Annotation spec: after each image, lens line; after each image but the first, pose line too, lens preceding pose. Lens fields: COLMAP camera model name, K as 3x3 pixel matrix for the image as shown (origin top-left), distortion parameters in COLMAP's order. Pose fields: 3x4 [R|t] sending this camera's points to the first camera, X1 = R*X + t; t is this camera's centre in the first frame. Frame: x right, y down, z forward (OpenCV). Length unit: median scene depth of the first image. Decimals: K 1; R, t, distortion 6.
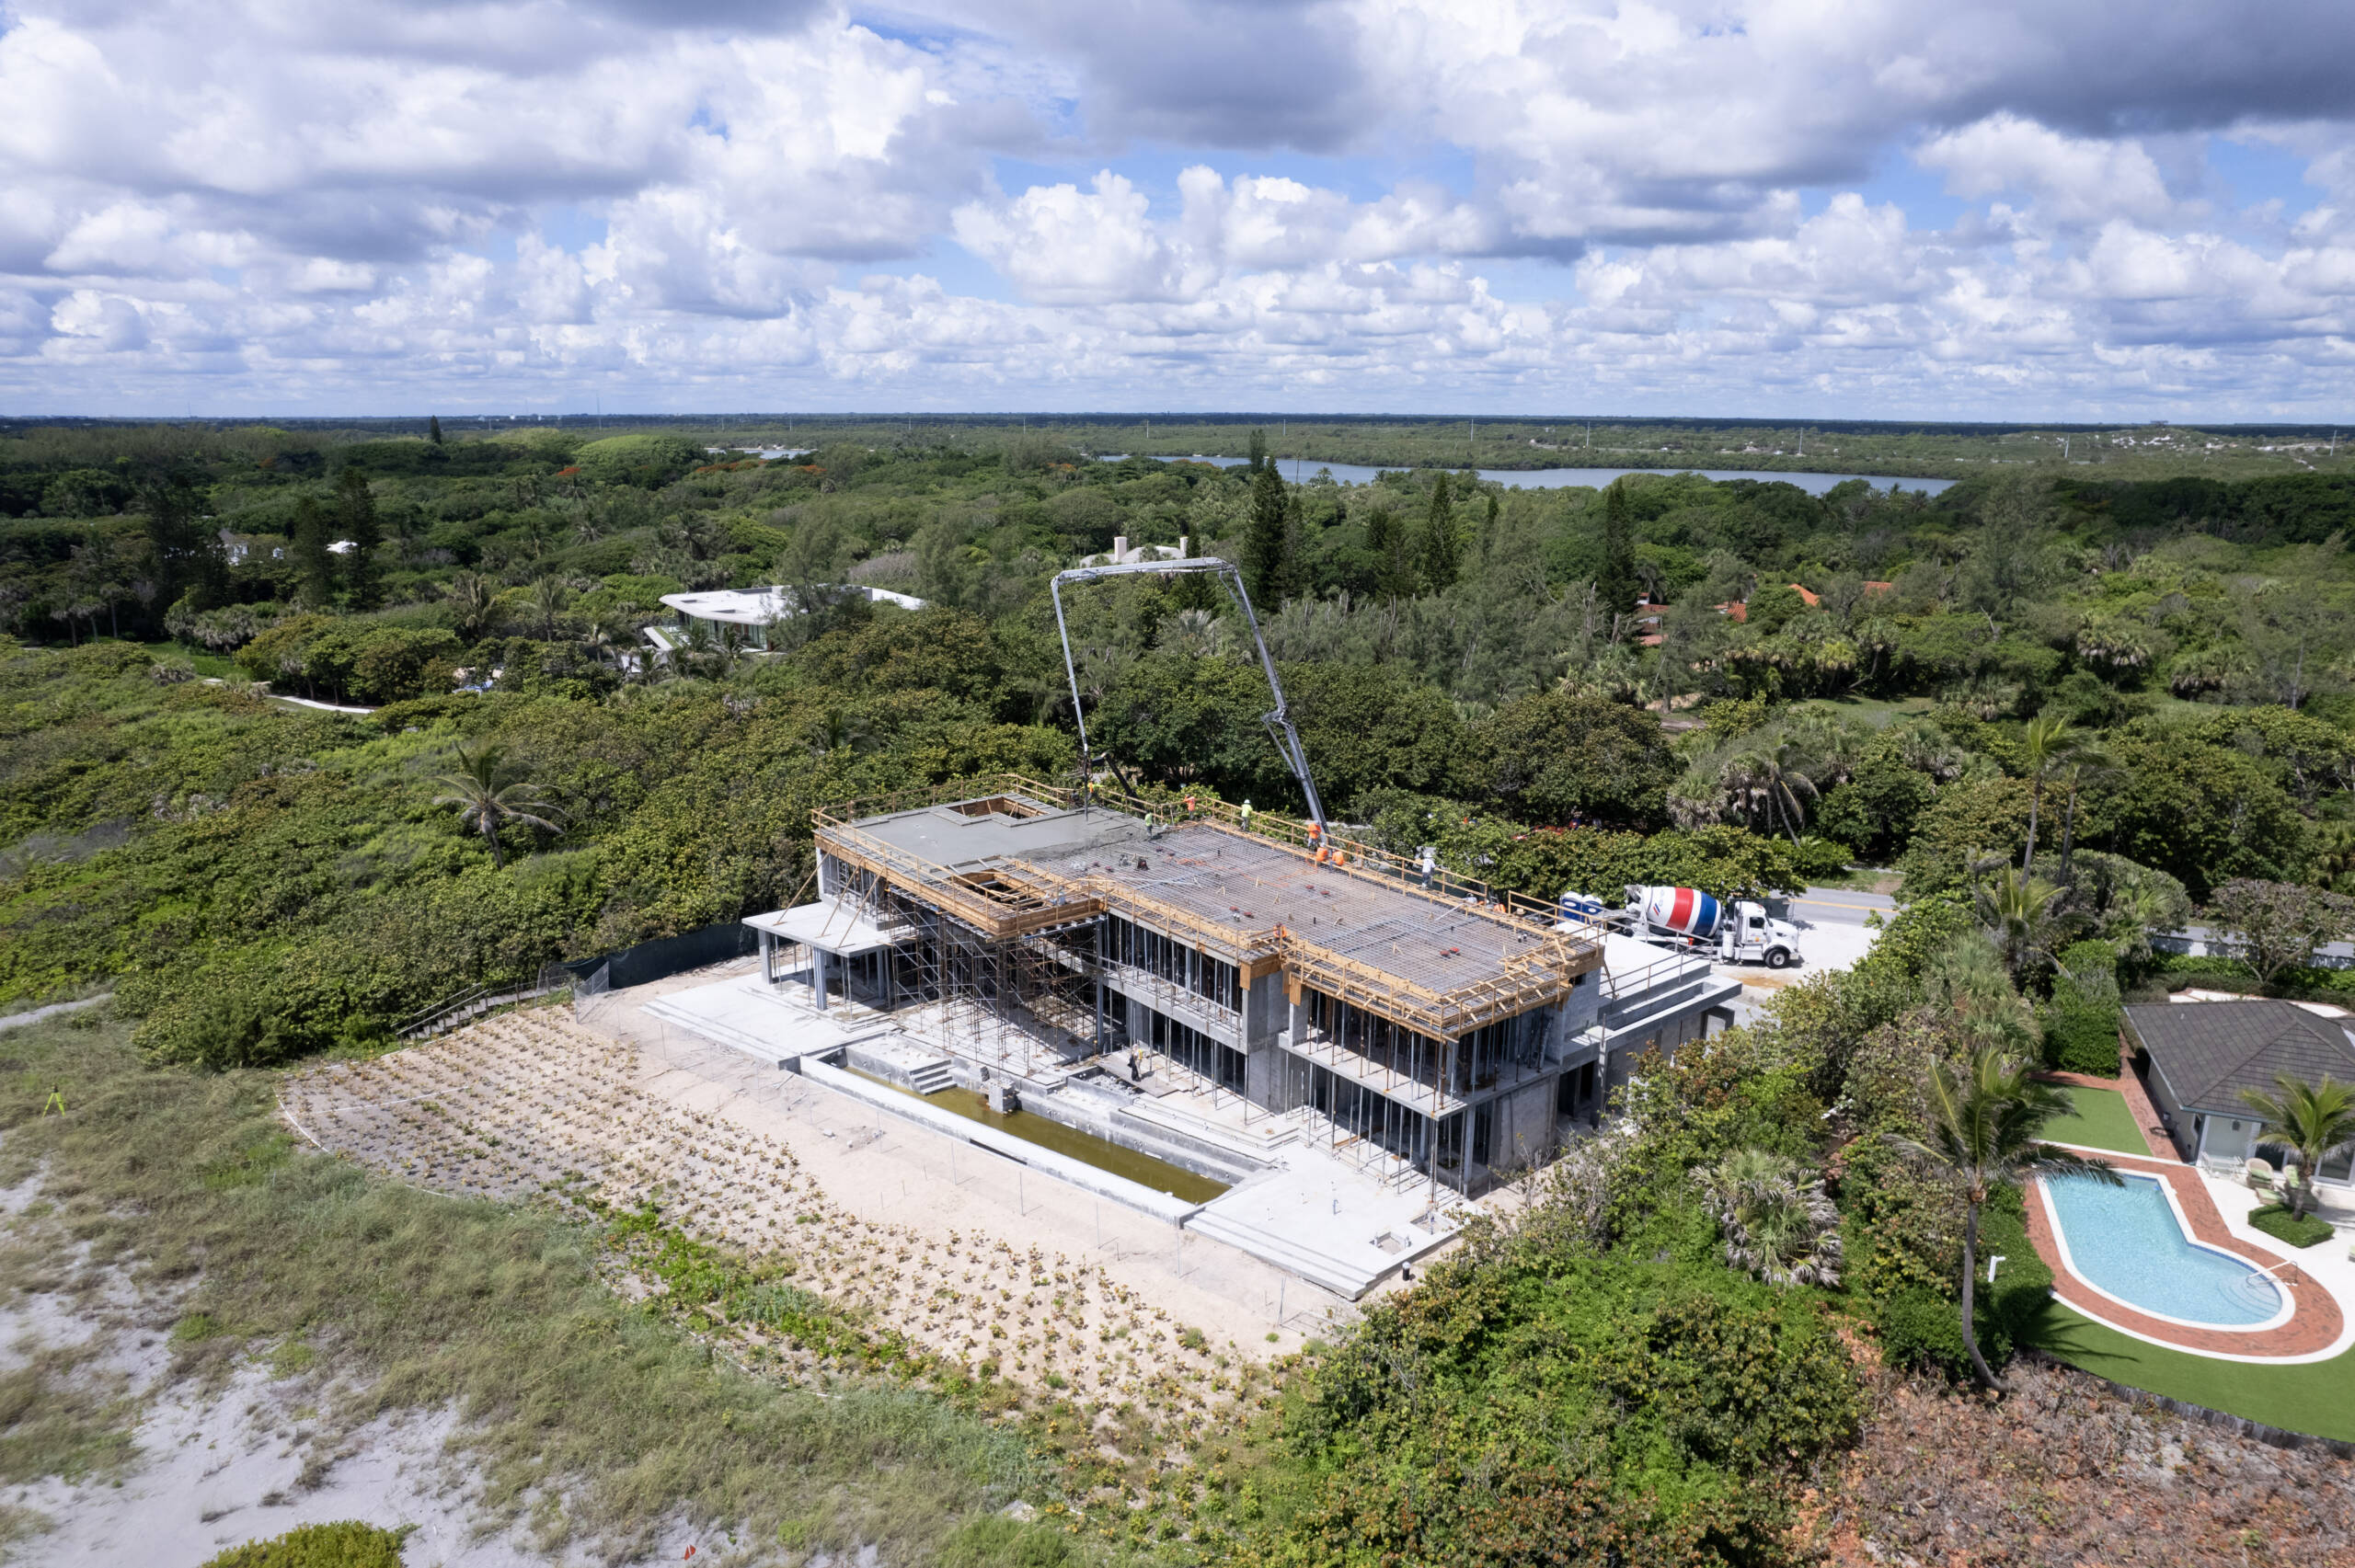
lens RADIAL K [[1521.6, 0, 1173.7], [0, 1521.6, 777.5], [0, 0, 1]] dist [-0.086173, 0.077370]
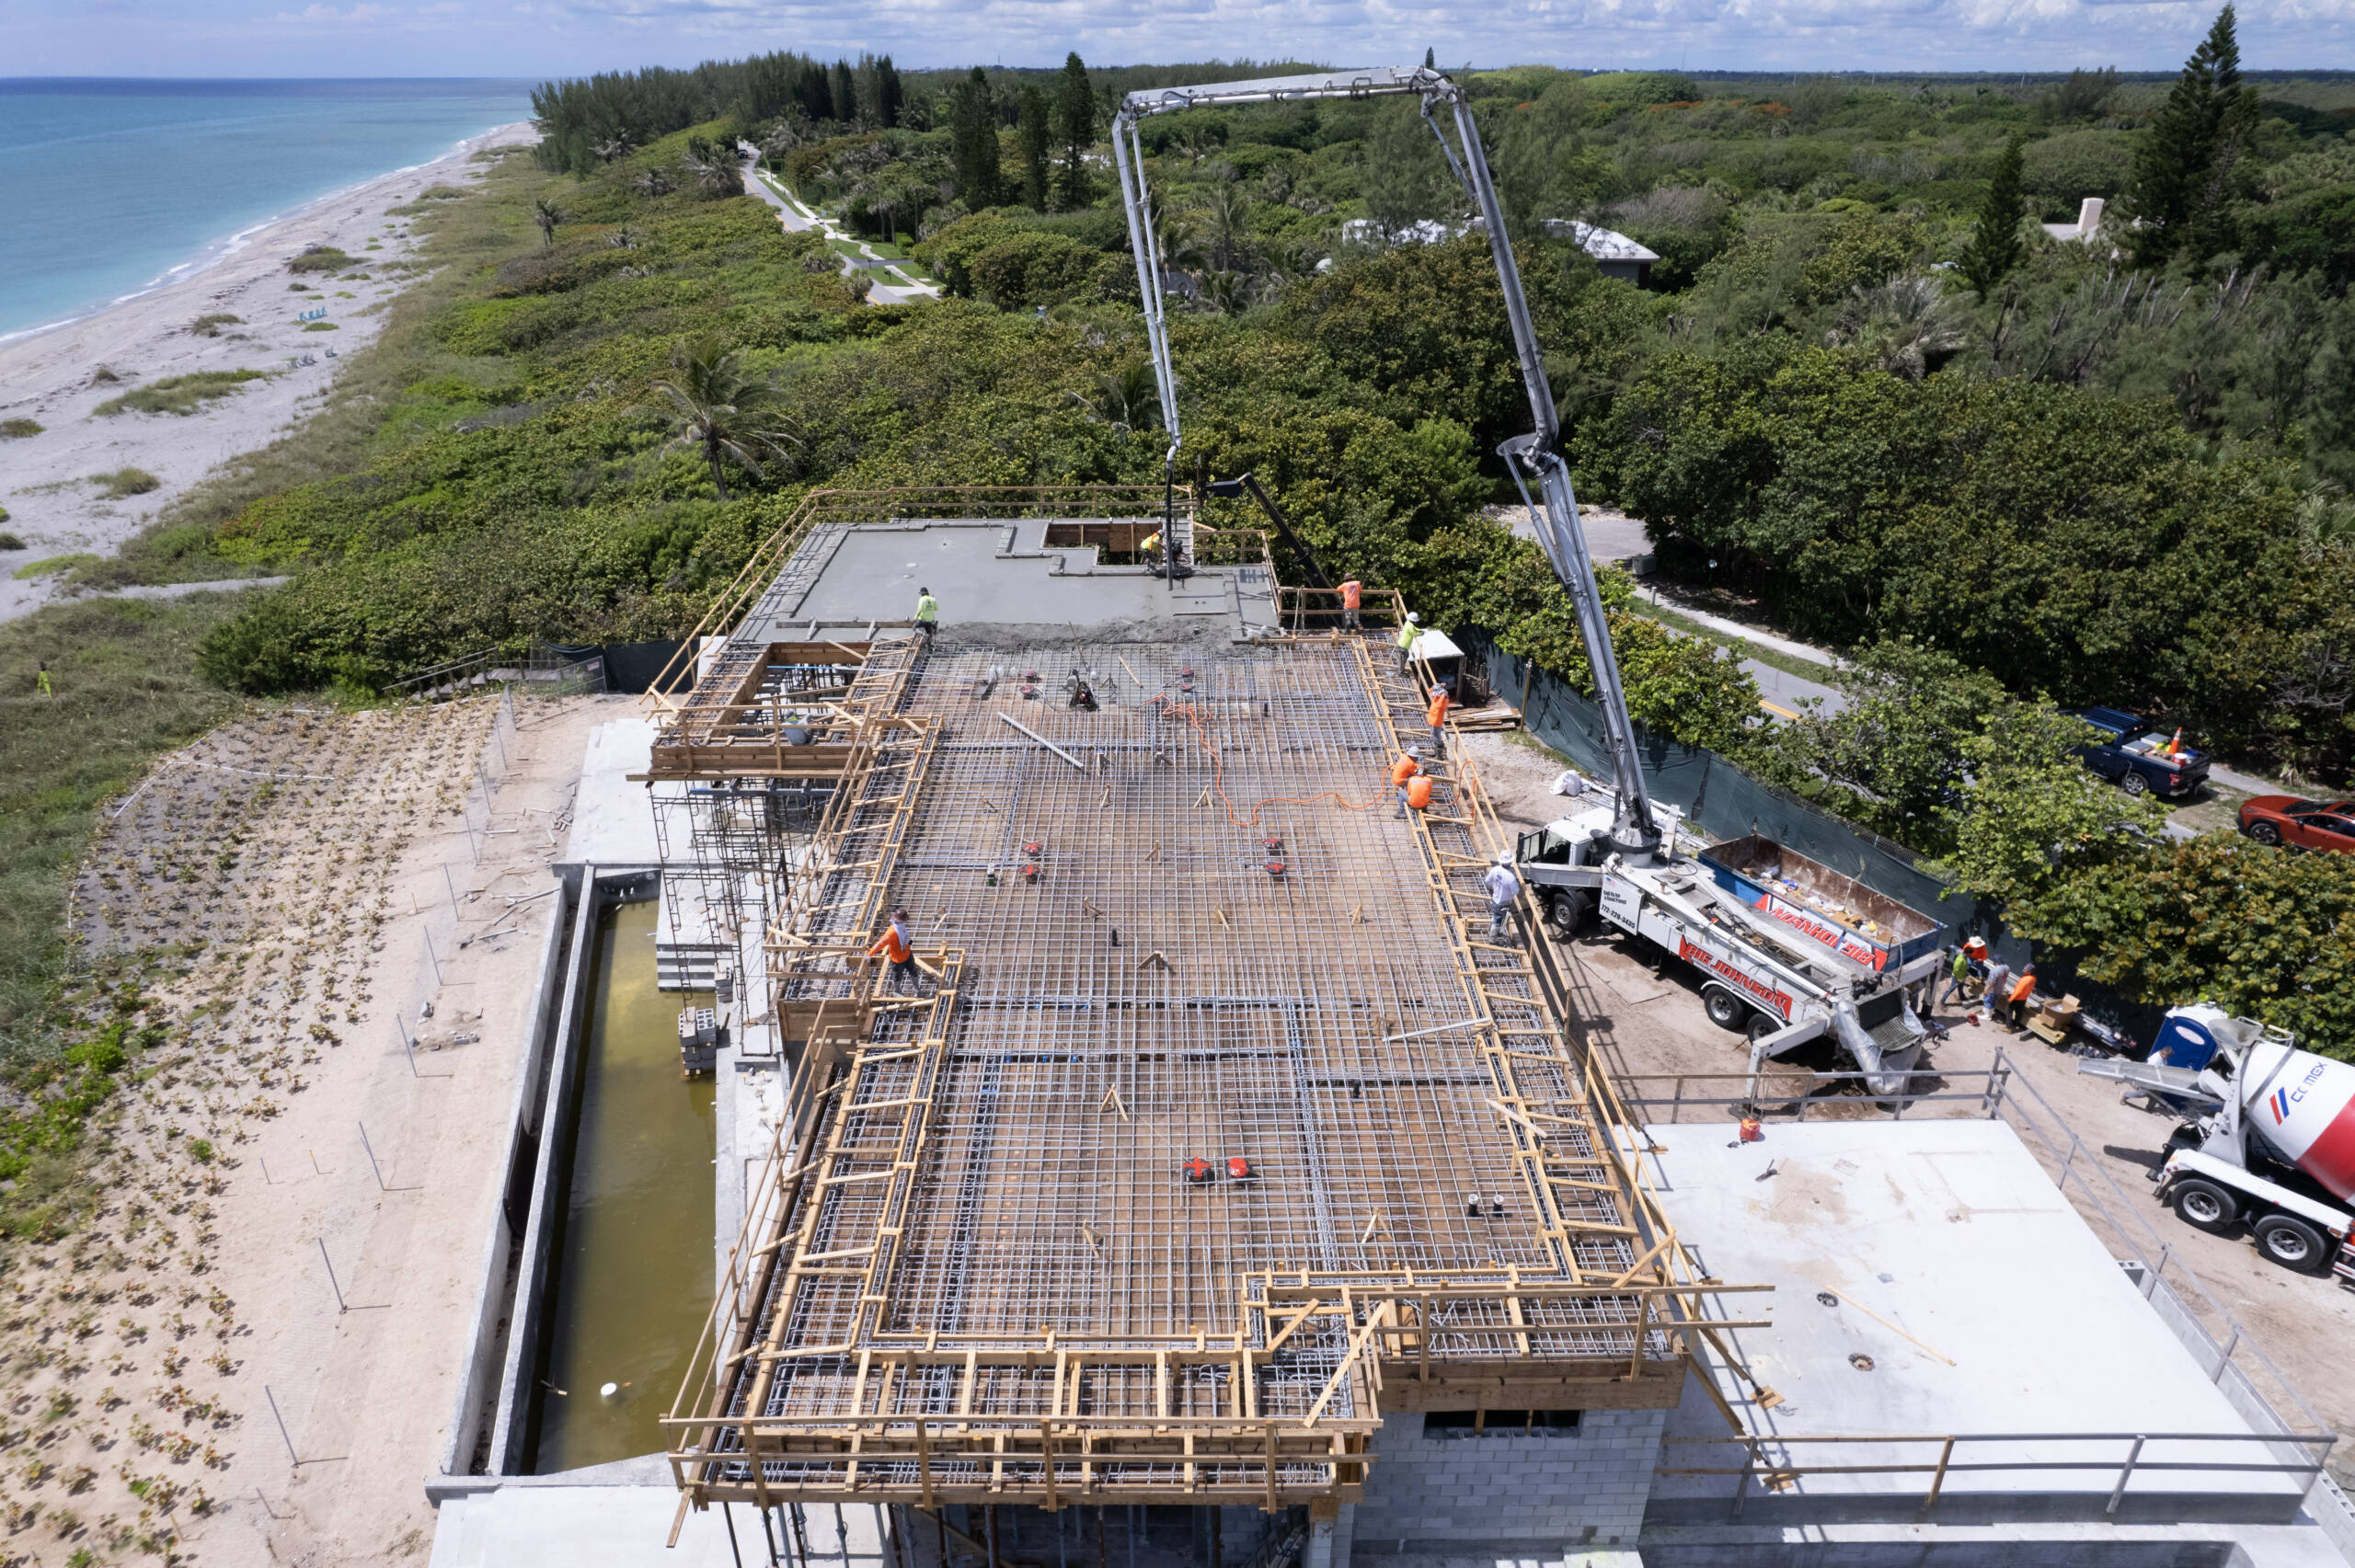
lens RADIAL K [[1521.6, 0, 1173.7], [0, 1521.6, 777.5], [0, 0, 1]] dist [-0.086173, 0.077370]
pose [[0.784578, 0.261739, -0.562077, 0.352808], [-0.142259, 0.958338, 0.247691, -0.054966], [0.603490, -0.114373, 0.789125, 0.749646]]
